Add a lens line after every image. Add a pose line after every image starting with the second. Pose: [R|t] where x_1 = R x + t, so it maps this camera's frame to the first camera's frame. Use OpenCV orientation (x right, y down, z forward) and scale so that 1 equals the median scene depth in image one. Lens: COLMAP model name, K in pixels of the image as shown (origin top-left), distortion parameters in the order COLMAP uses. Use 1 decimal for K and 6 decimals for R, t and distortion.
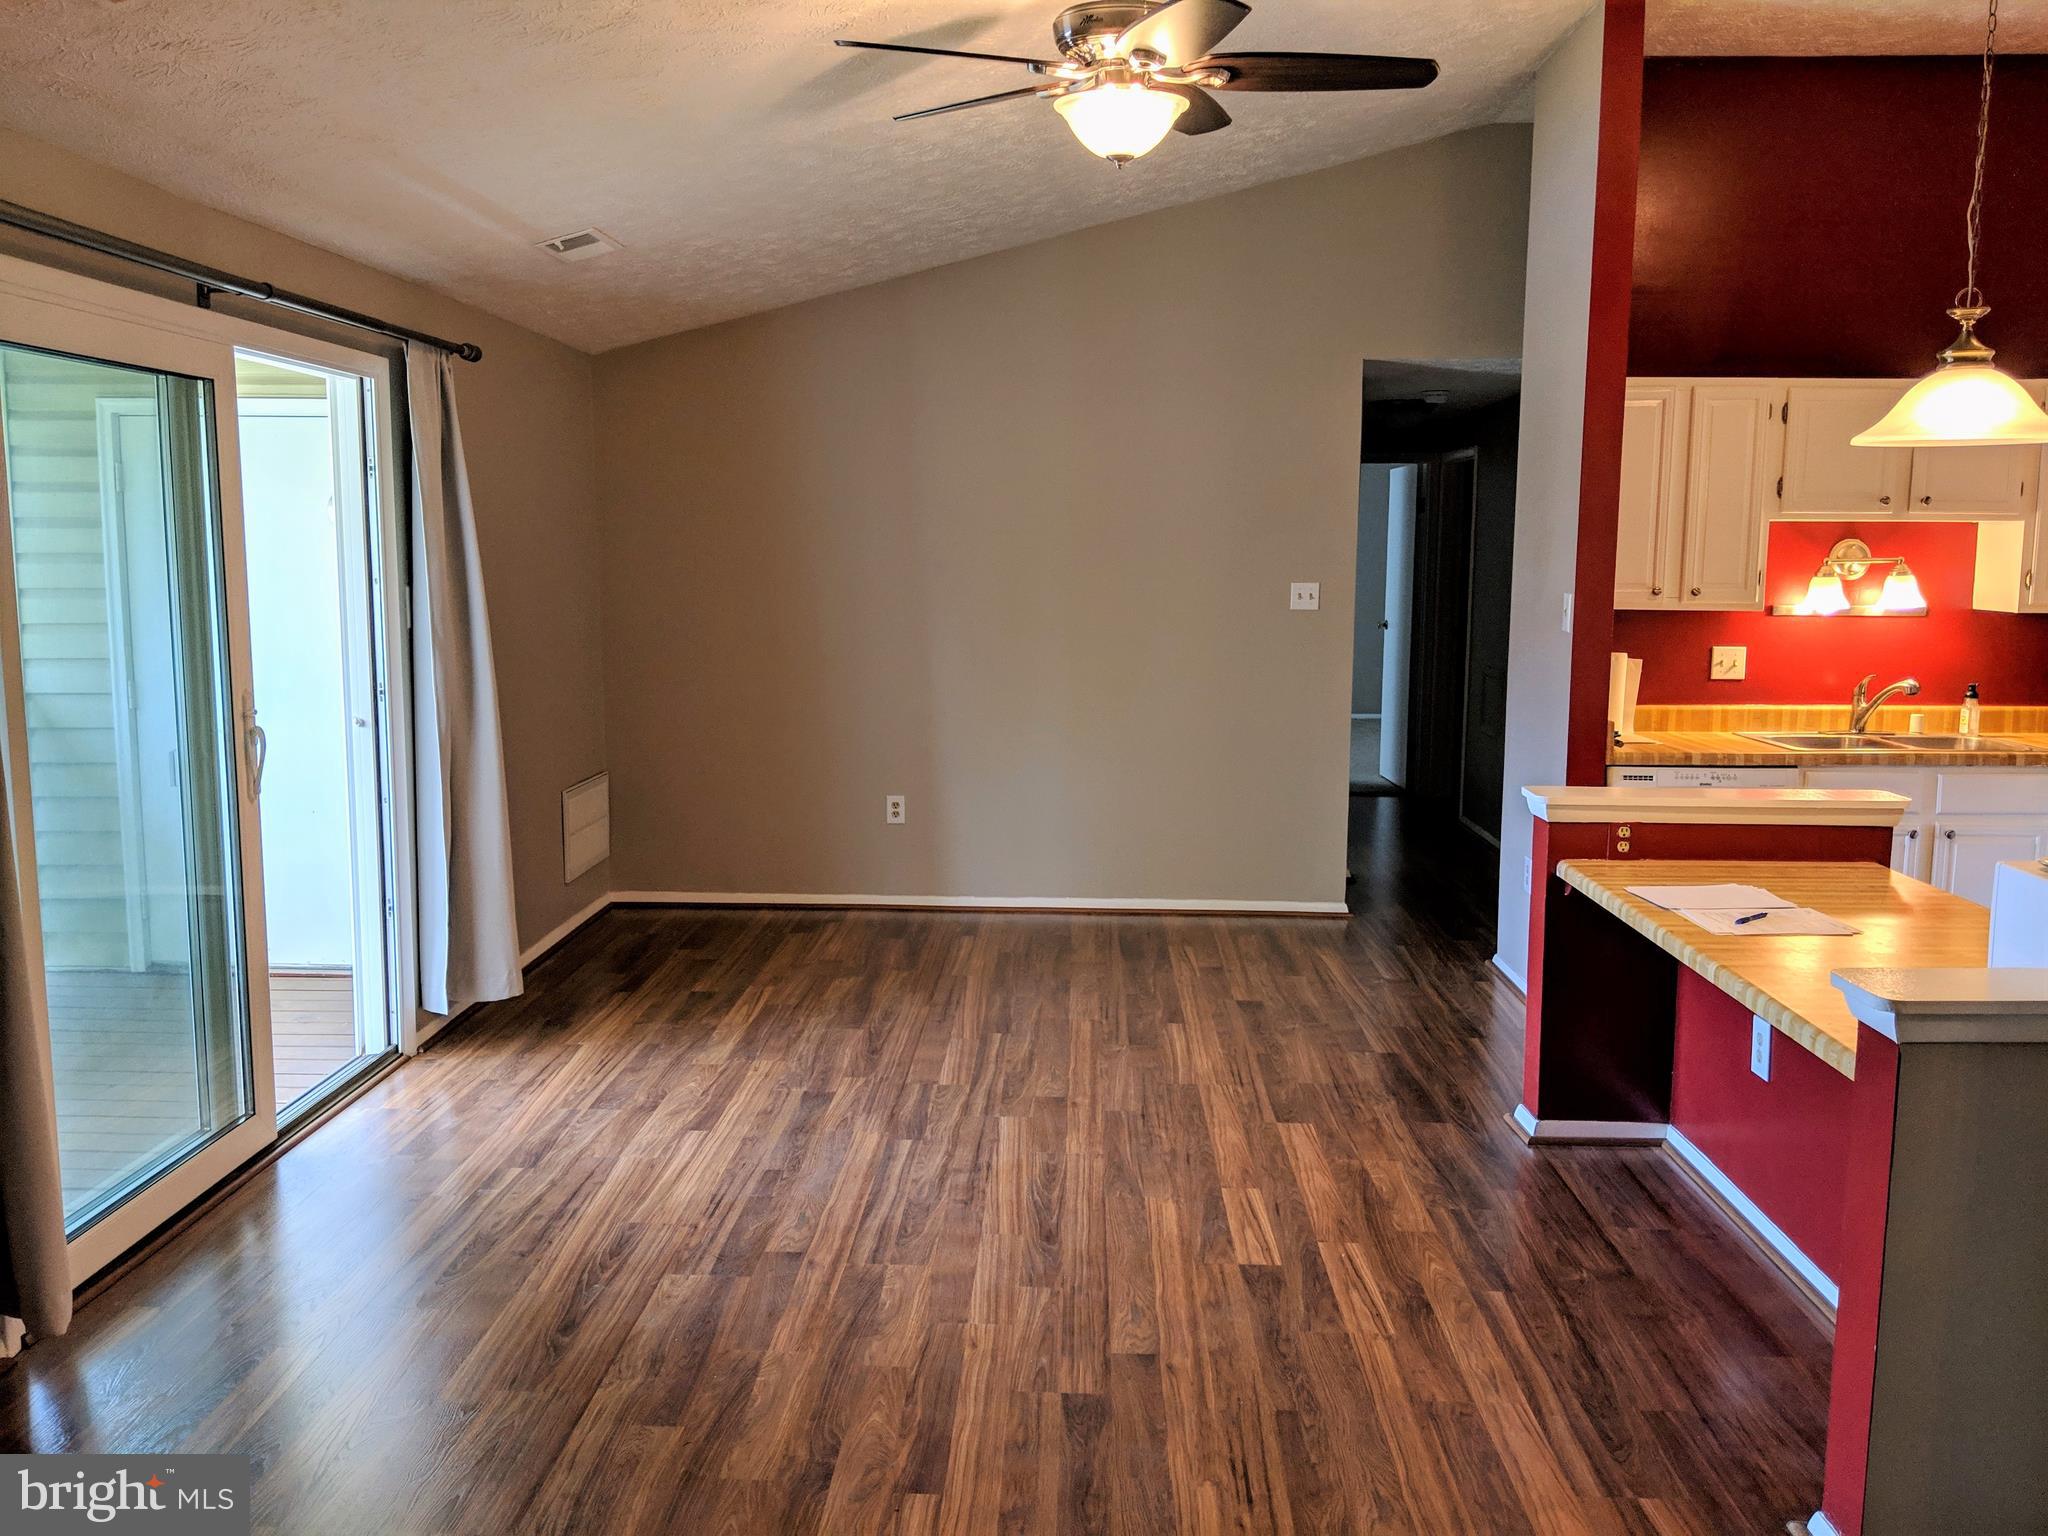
lens RADIAL K [[1642.6, 0, 1024.0], [0, 1642.6, 768.0], [0, 0, 1]] dist [0.030305, -0.041810]
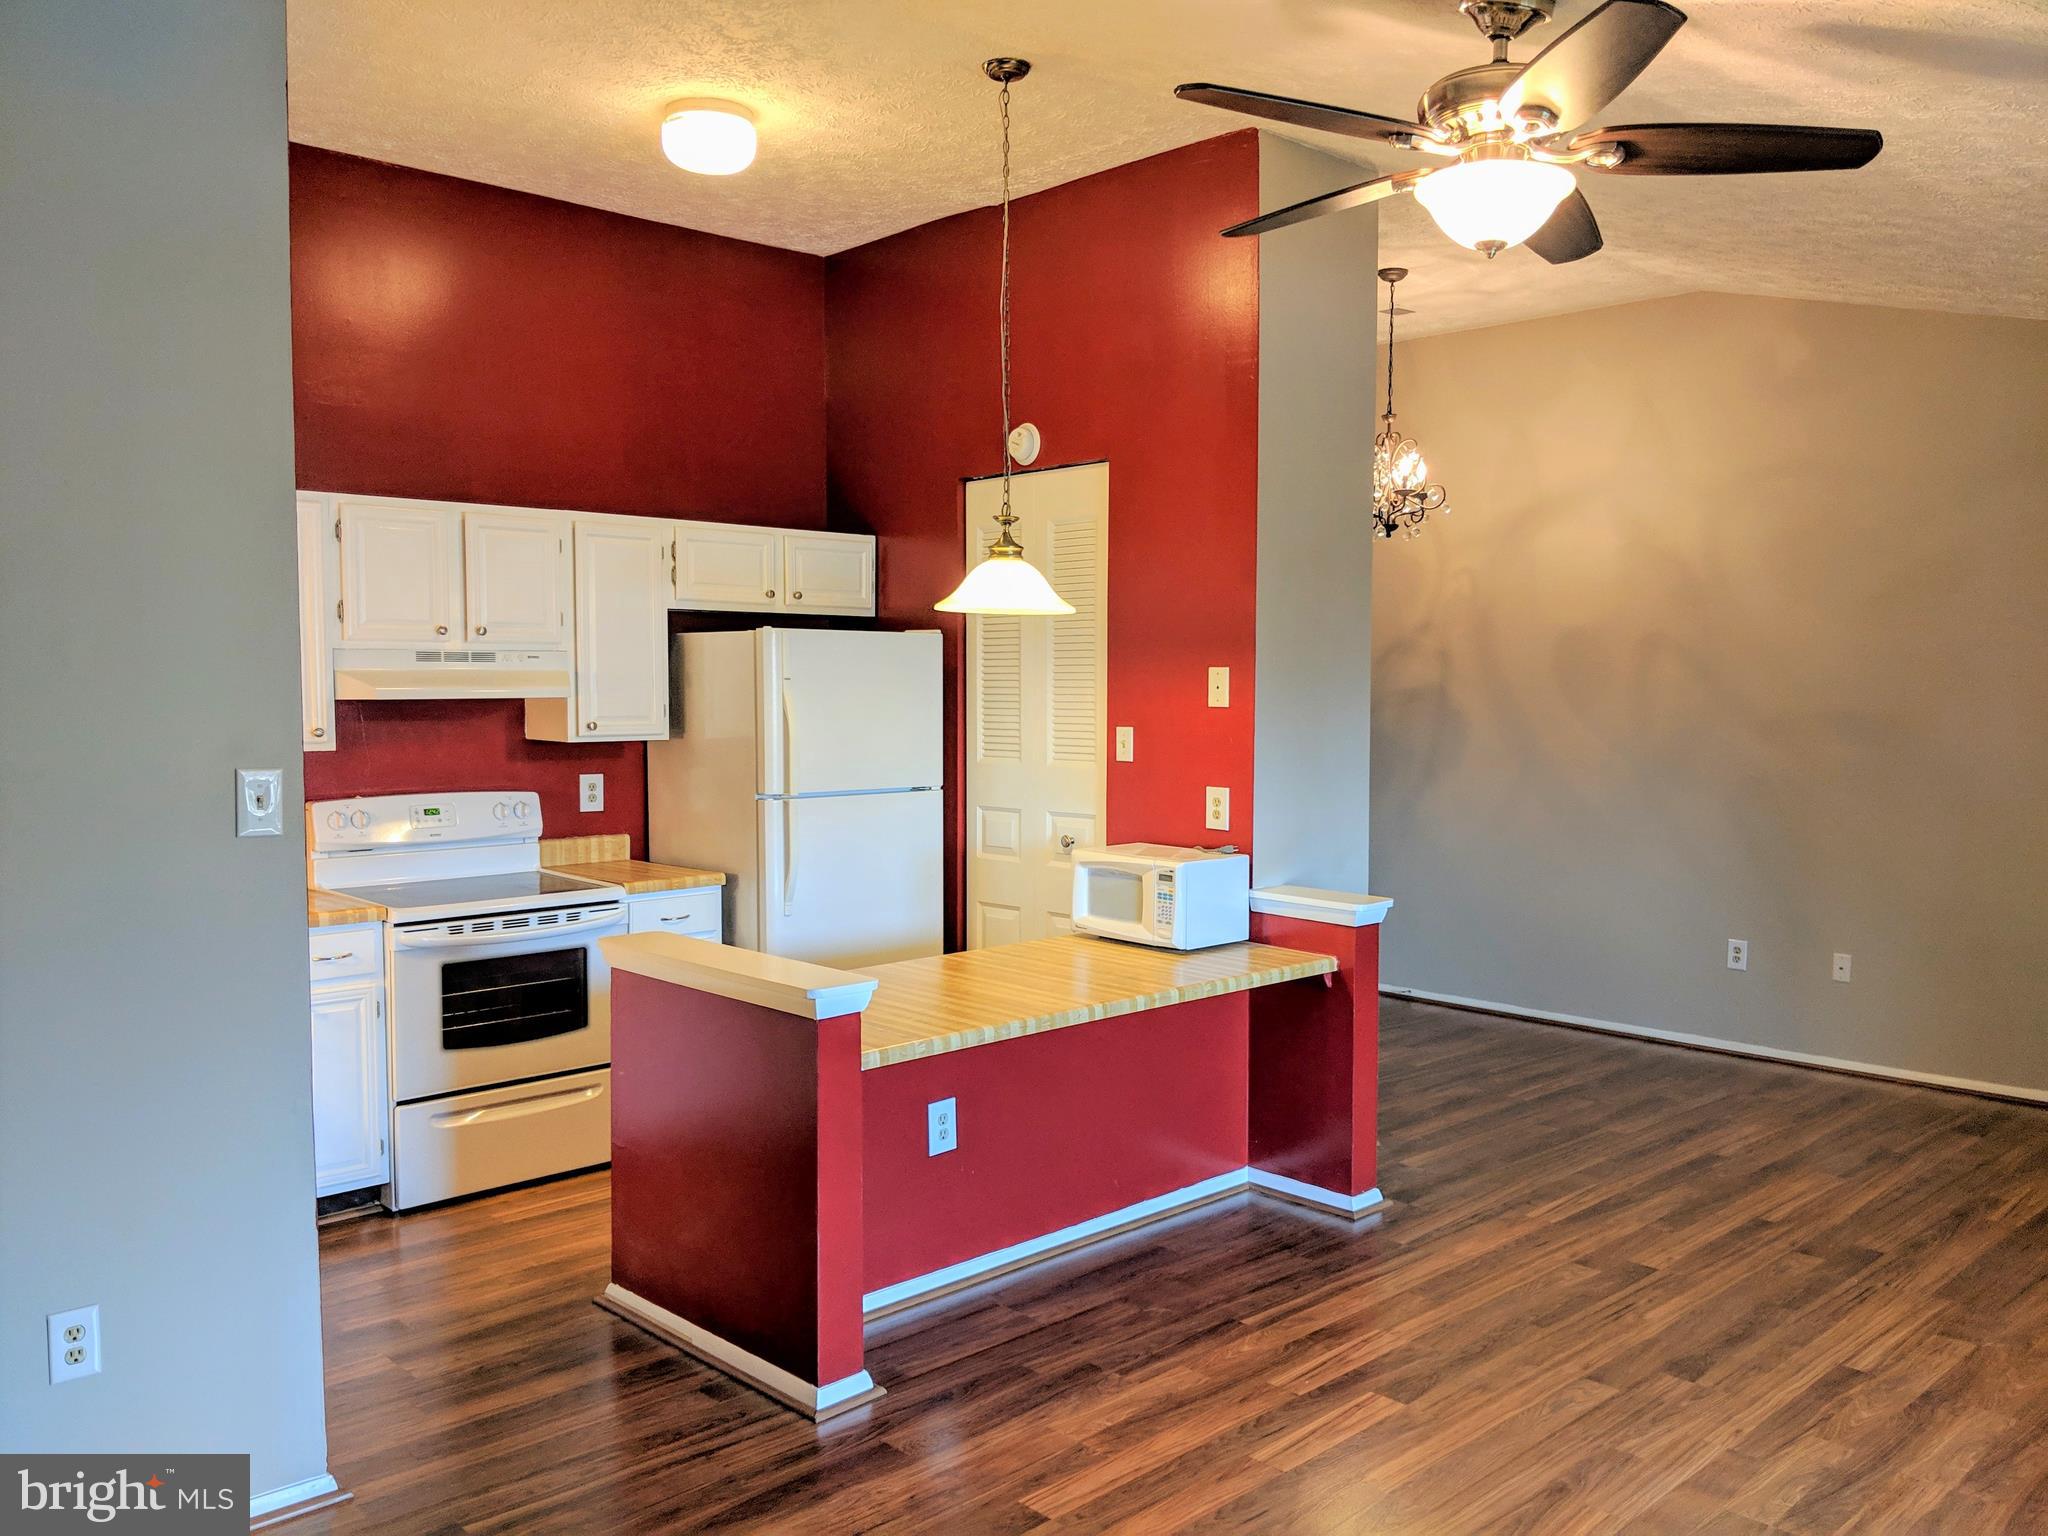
lens RADIAL K [[1642.6, 0, 1024.0], [0, 1642.6, 768.0], [0, 0, 1]] dist [0.030305, -0.041810]
pose [[-0.716349, -0.053417, 0.695695, -0.385938], [0.082371, 0.983619, 0.160340, -0.264010], [-0.692863, 0.172165, -0.700214, 1.821145]]
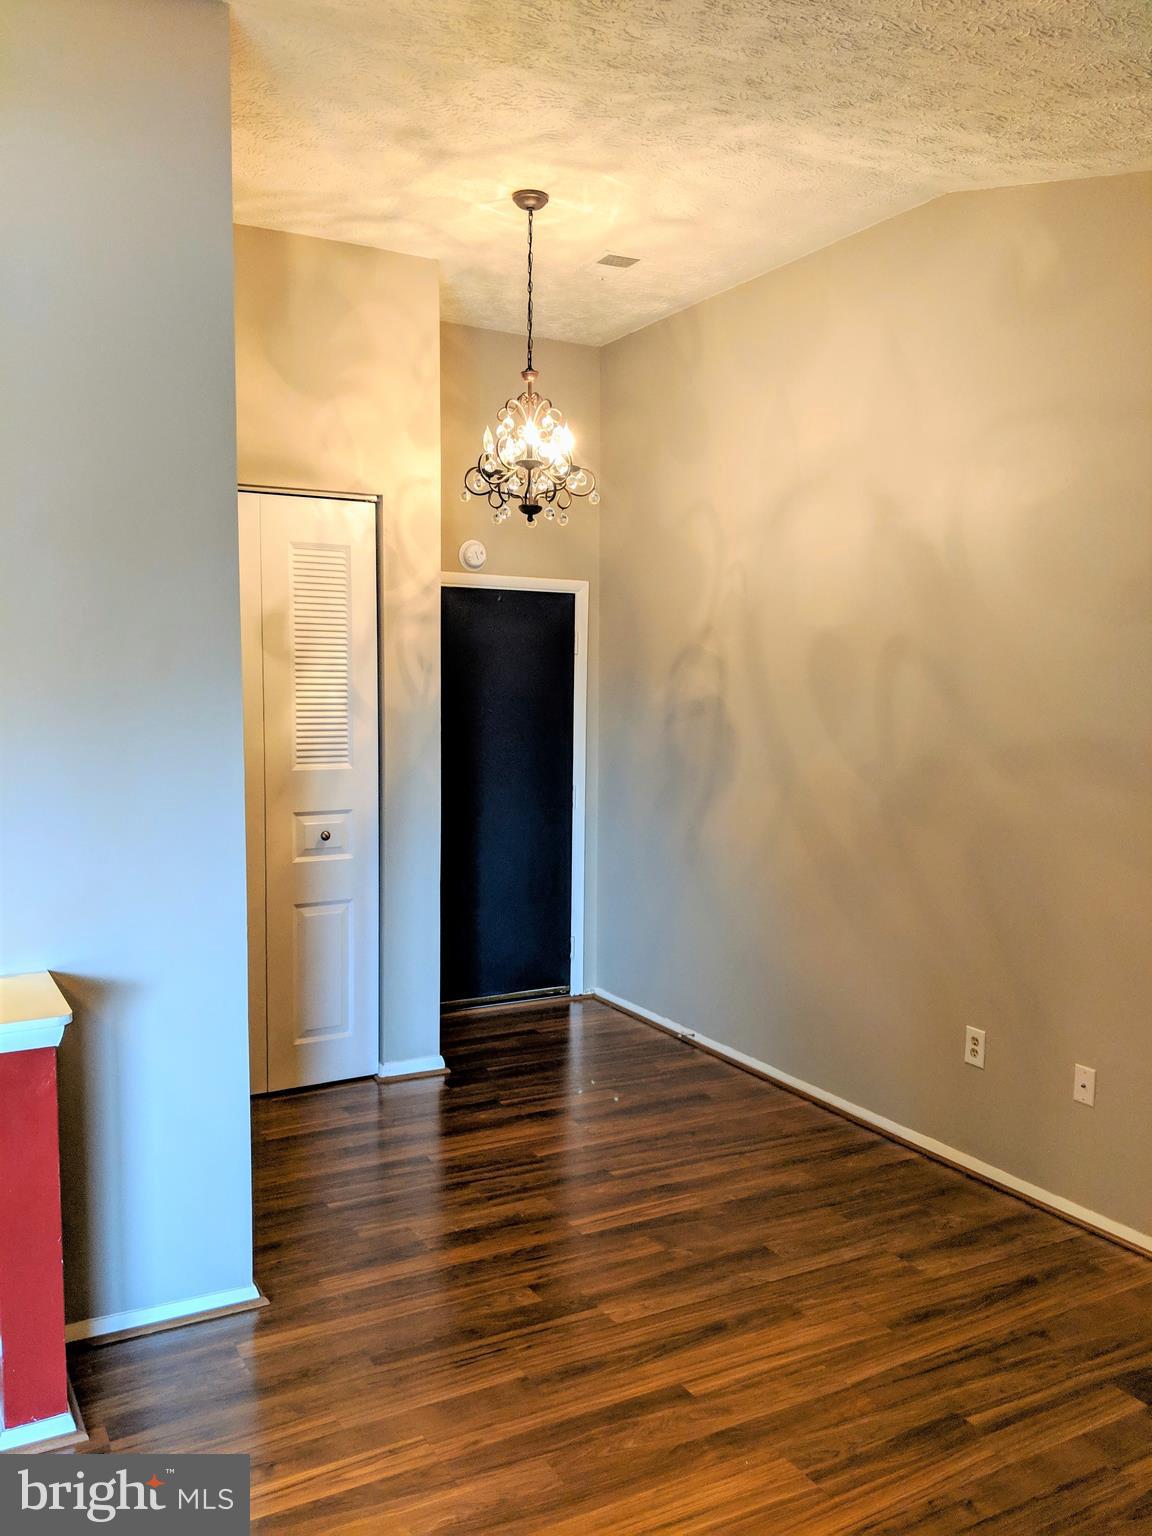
lens RADIAL K [[1231.9, 0, 532.9], [0, 1231.9, 774.3], [0, 0, 1]] dist [0.030305, -0.041810]
pose [[-0.508537, -0.082895, 0.857041, -0.395375], [0.104198, 0.982115, 0.156820, -0.131674], [-0.854712, 0.169050, -0.490804, 0.761086]]
